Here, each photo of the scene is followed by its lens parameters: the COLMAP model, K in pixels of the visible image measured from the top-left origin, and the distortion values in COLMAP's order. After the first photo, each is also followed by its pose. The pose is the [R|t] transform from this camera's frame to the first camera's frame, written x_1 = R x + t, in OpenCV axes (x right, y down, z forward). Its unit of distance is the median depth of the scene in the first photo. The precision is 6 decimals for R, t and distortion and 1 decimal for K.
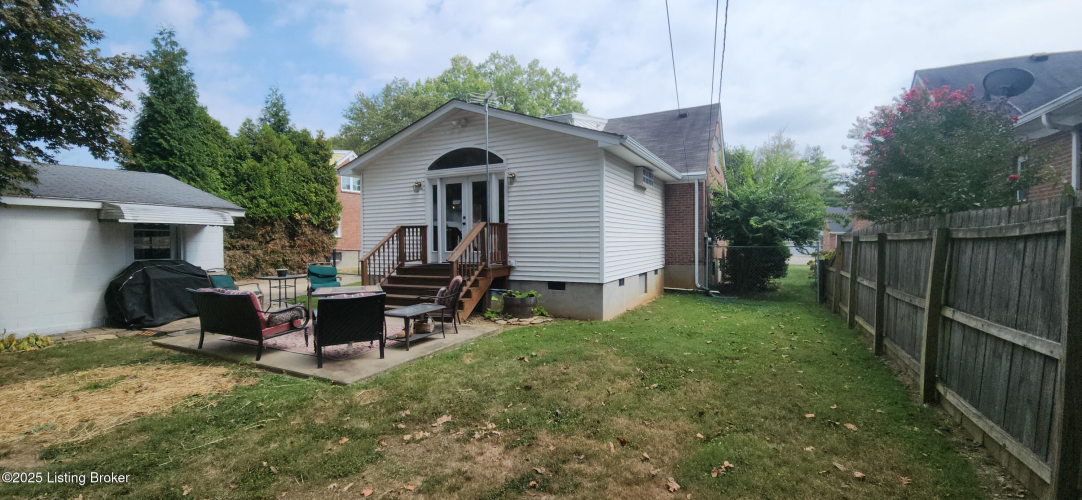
lens RADIAL K [[440.0, 0, 539.8], [0, 440.0, 250.3], [0, 0, 1]] dist [-0.001280, -0.001296]
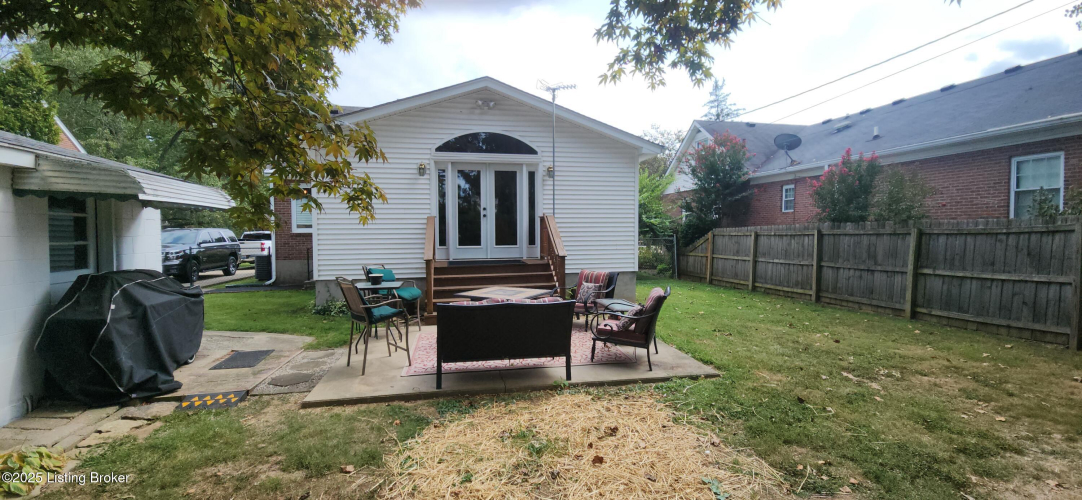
lens RADIAL K [[440.0, 0, 538.8], [0, 440.0, 248.8], [0, 0, 1]] dist [-0.001280, -0.001296]
pose [[0.781771, -0.021836, 0.623184, -0.692817], [0.013025, 0.999740, 0.018690, -0.007284], [-0.623430, -0.006495, 0.781852, 0.227748]]
